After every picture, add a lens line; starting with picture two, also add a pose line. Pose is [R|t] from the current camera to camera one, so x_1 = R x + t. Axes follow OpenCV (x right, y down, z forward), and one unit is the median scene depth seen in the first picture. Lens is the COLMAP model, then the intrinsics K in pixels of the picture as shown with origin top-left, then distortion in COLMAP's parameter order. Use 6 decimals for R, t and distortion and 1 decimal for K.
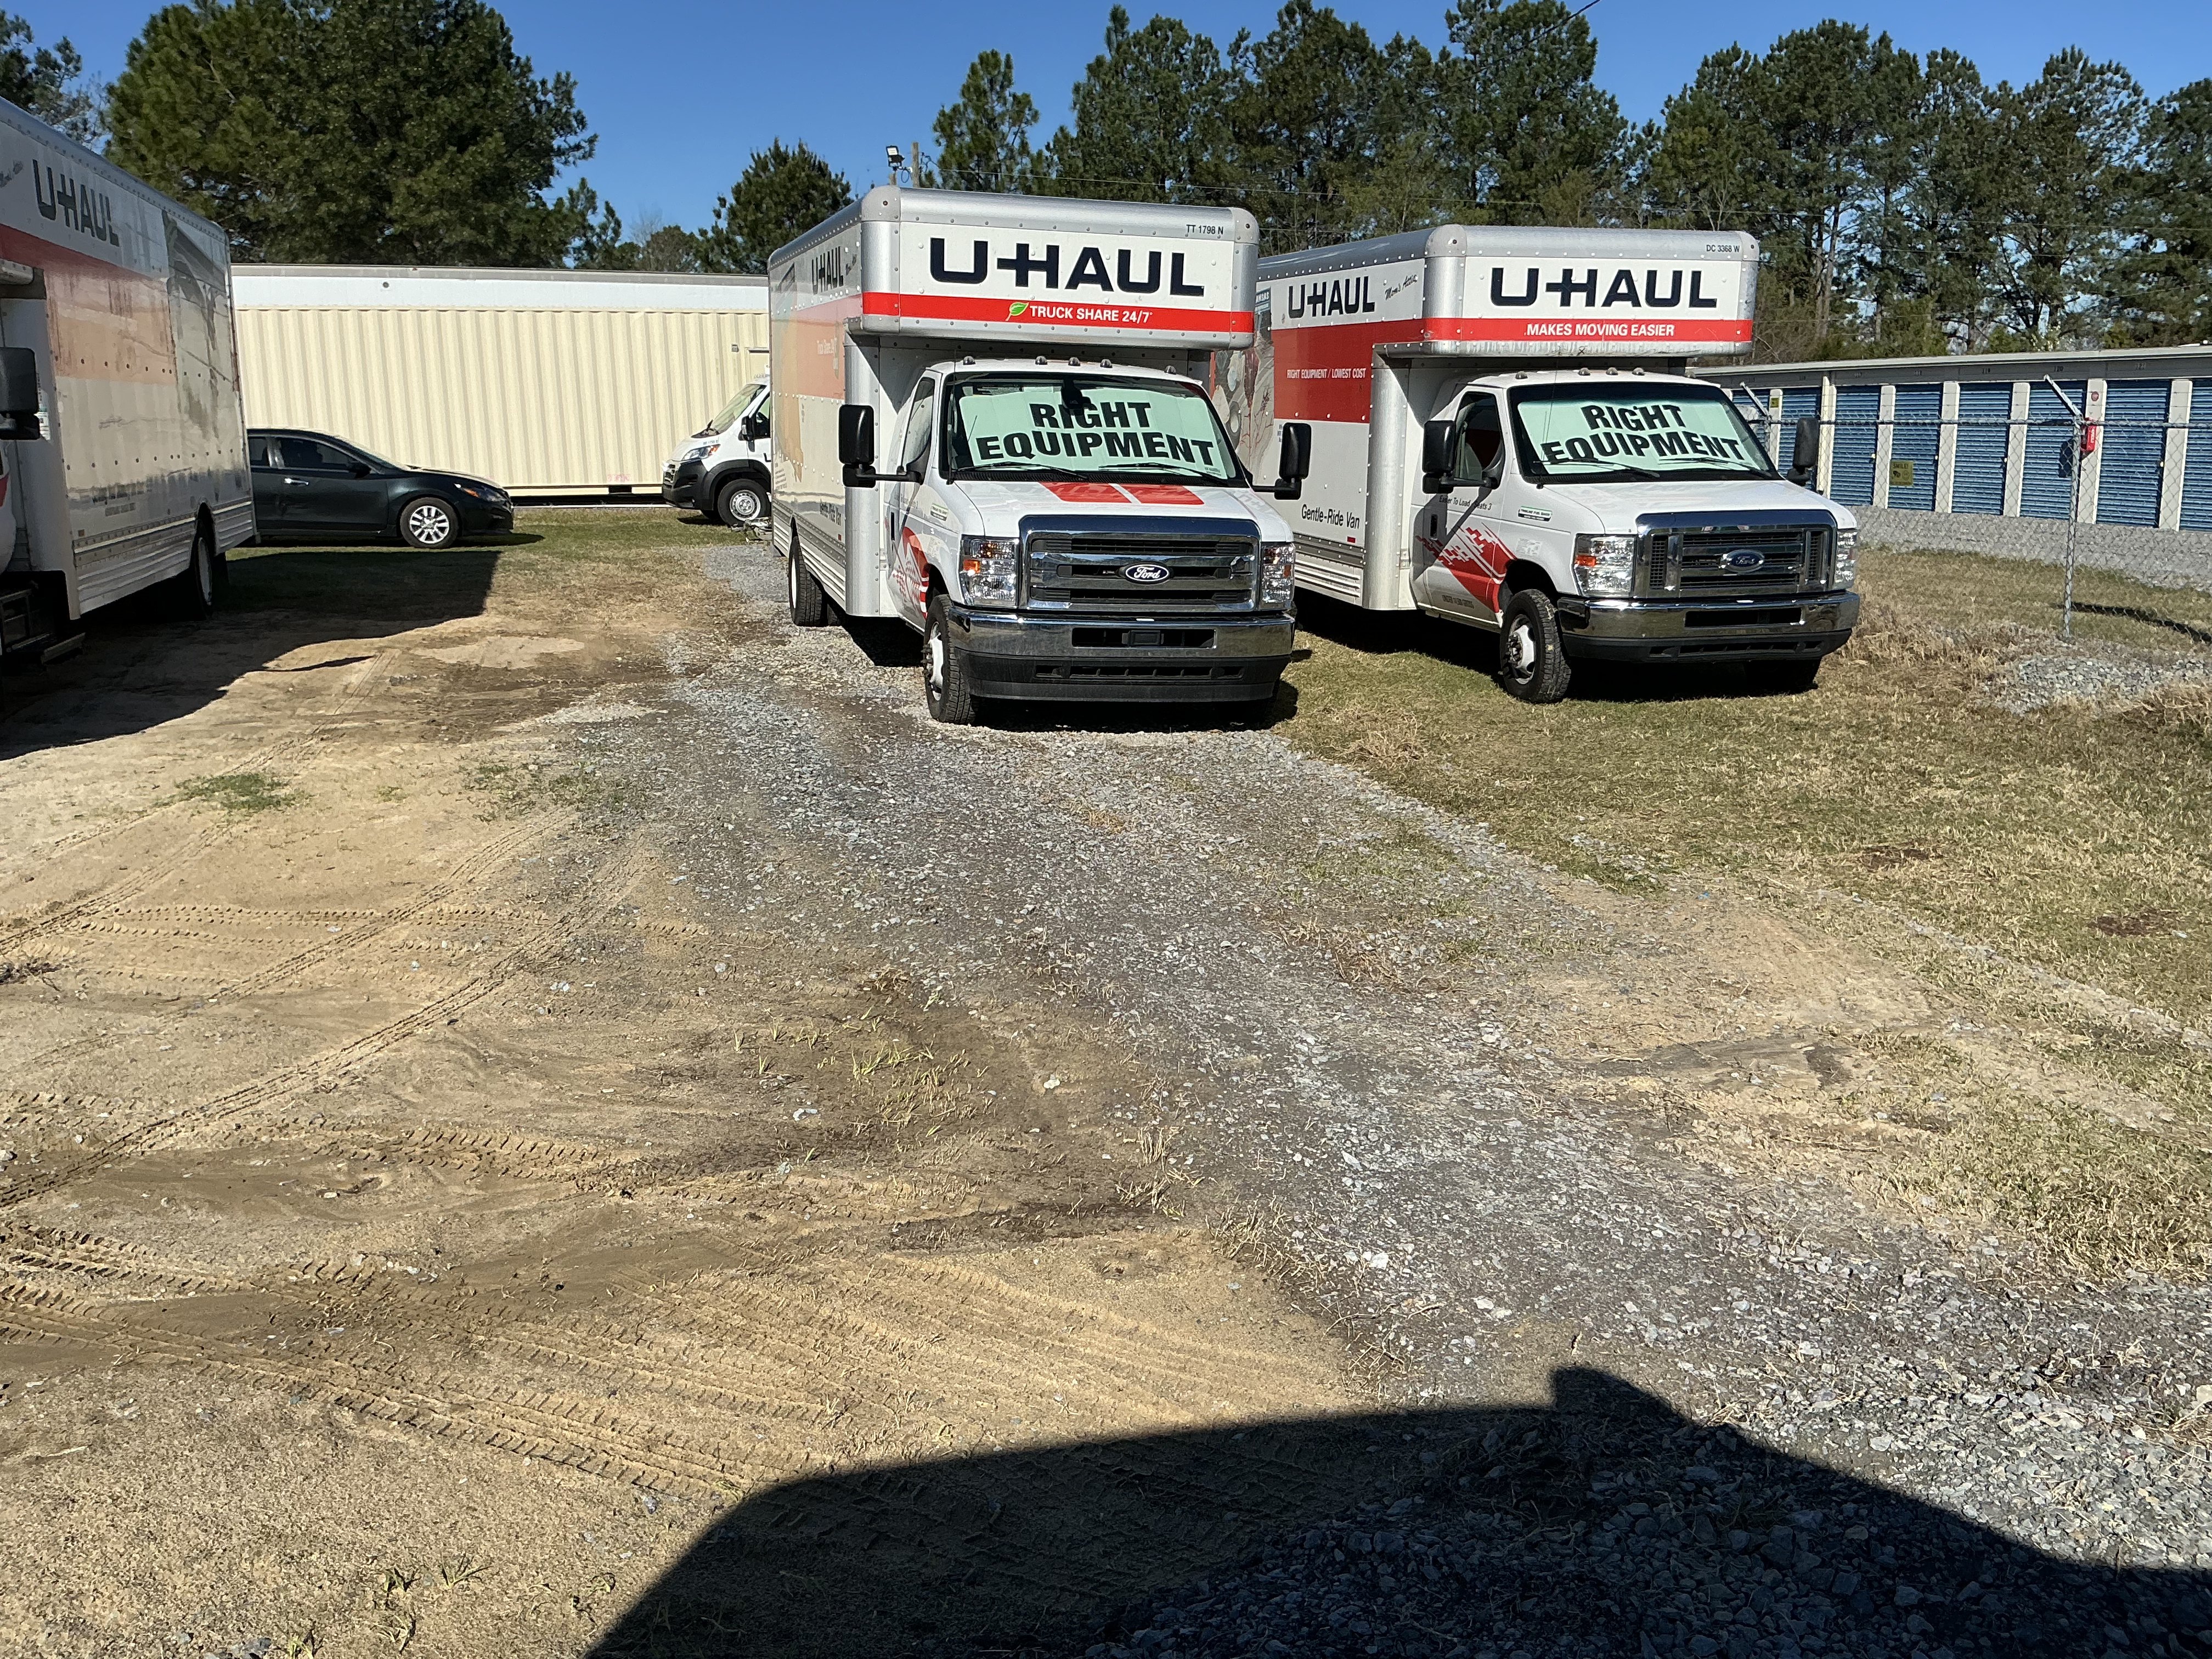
lens RADIAL K [[1845.0, 0, 1067.1], [0, 1845.0, 806.3], [0, 0, 1]] dist [0.112765, -0.222860]
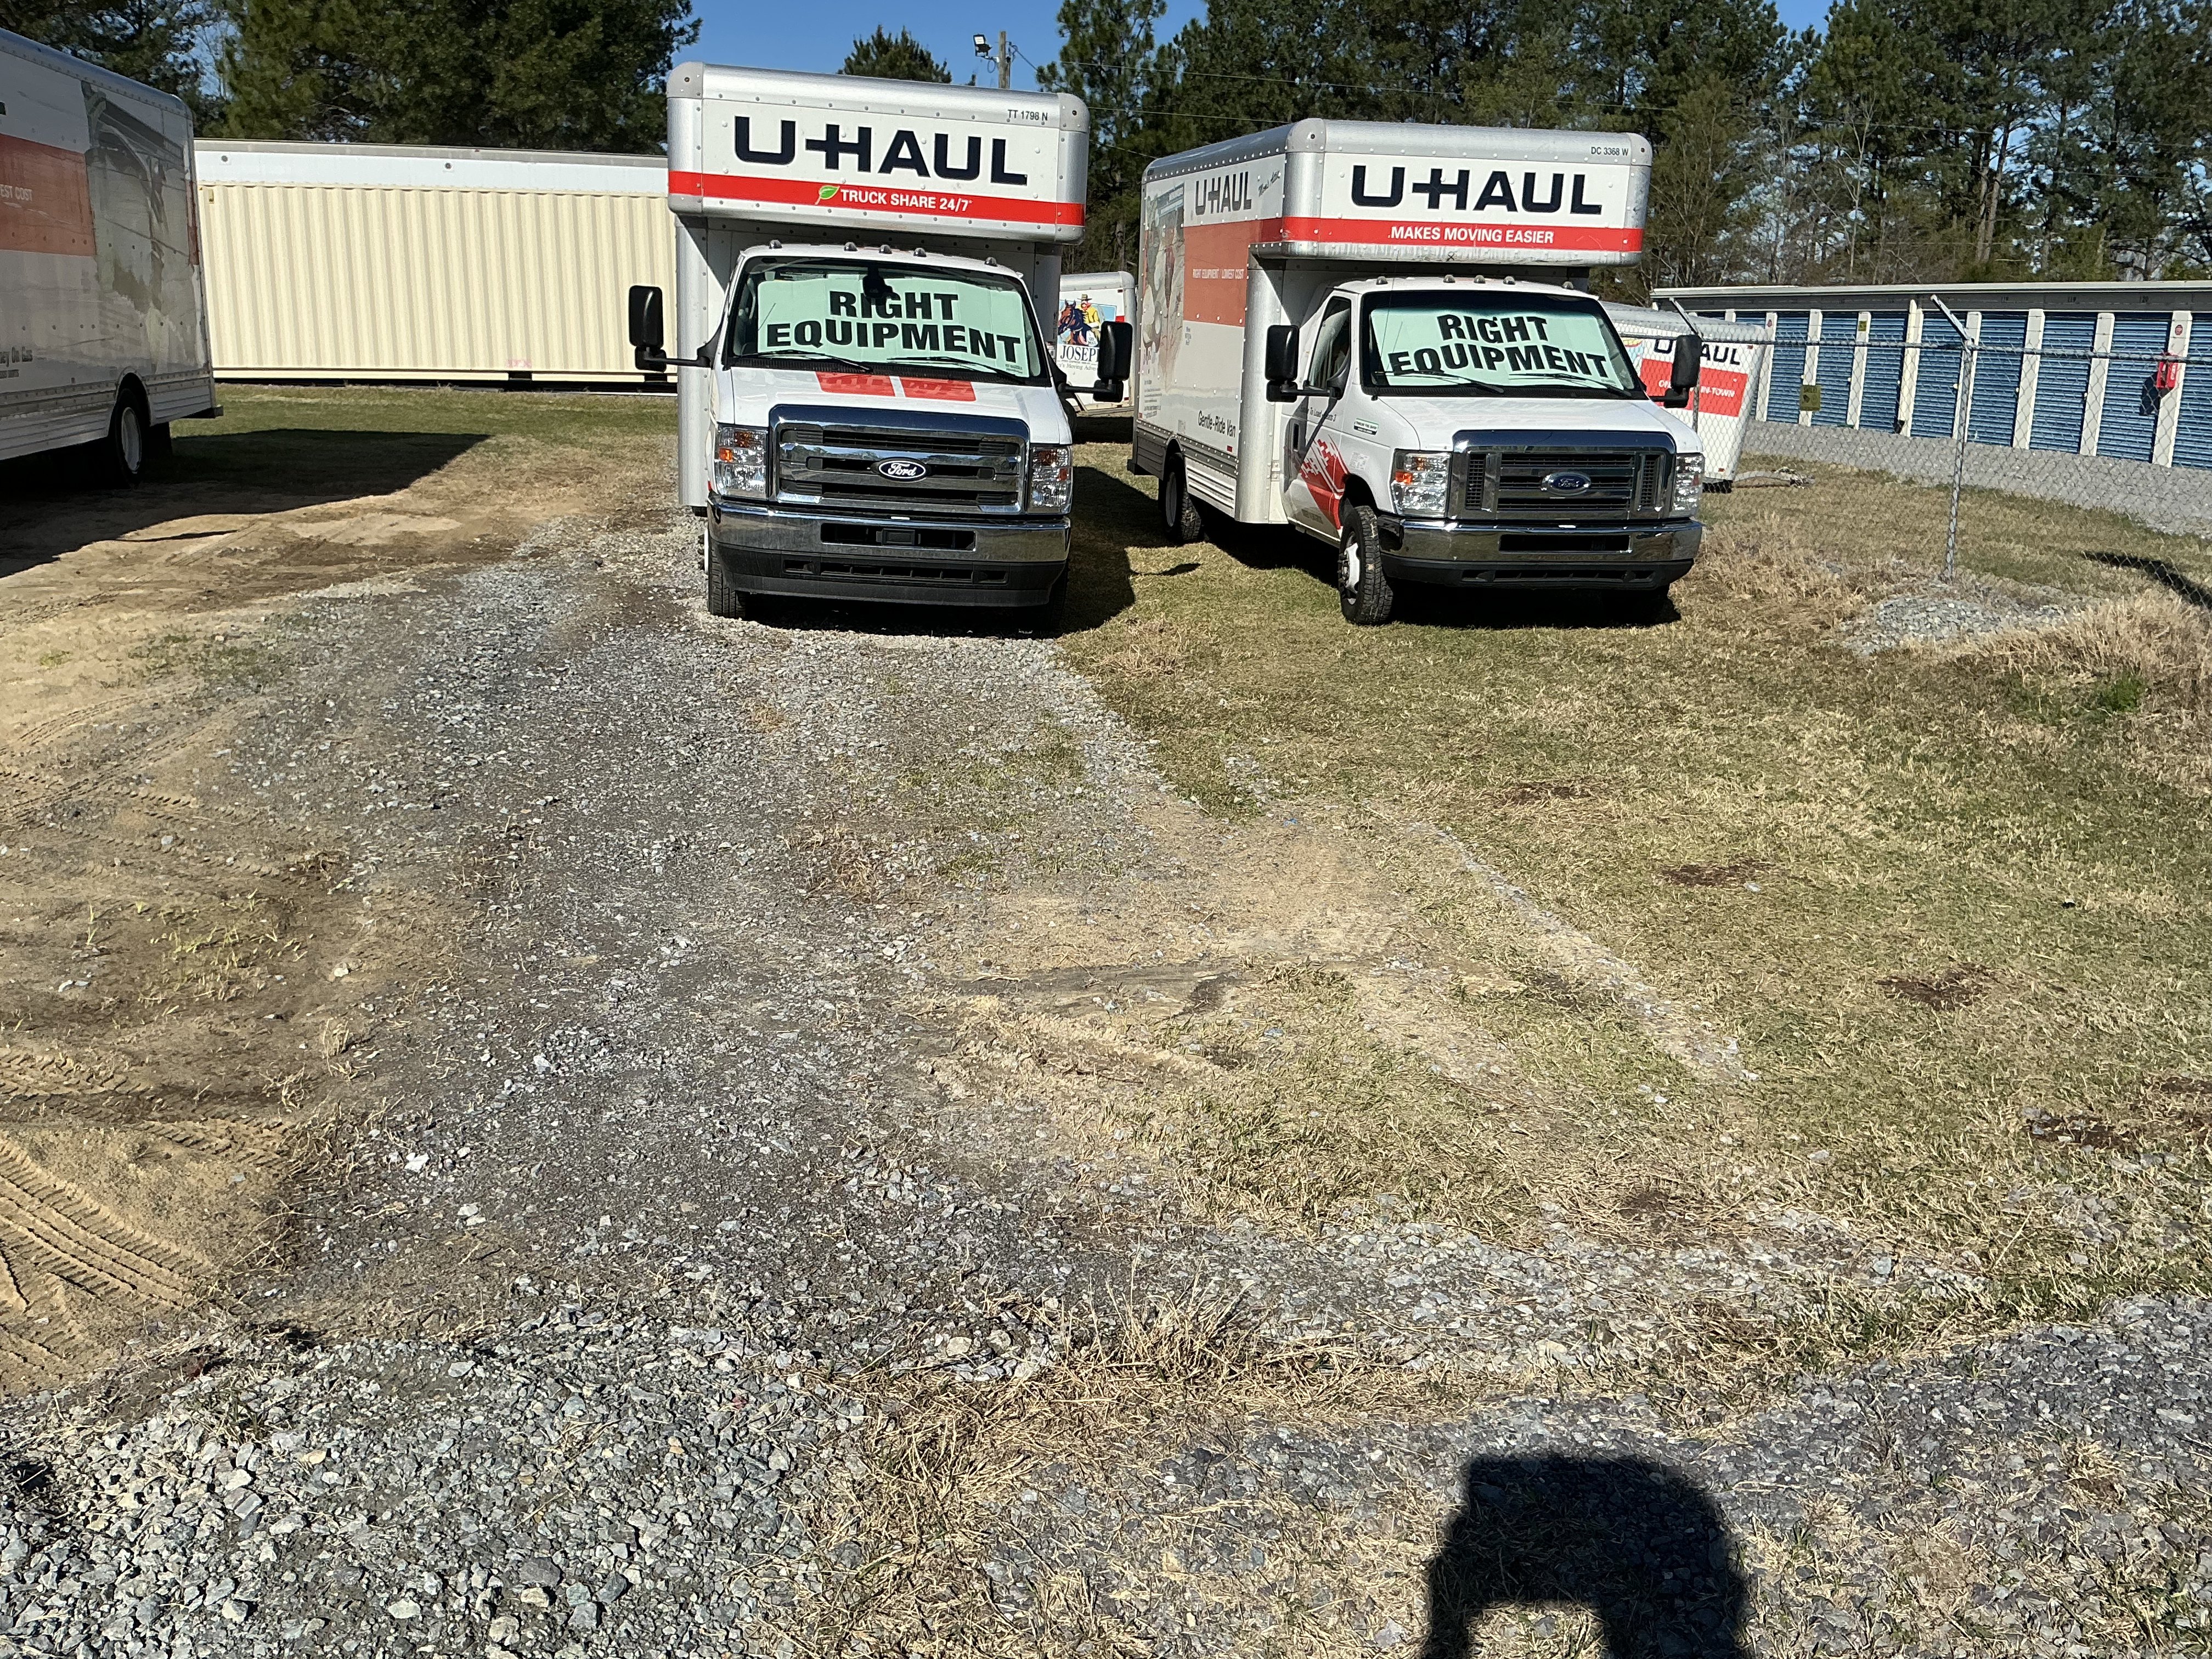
lens RADIAL K [[1845.0, 0, 1113.9], [0, 1845.0, 812.5], [0, 0, 1]] dist [0.112765, -0.222860]
pose [[0.995814, 0.050452, -0.076215, 0.211575], [-0.046571, 0.997567, 0.051874, -0.001644], [0.078647, -0.048107, 0.995741, 0.024032]]
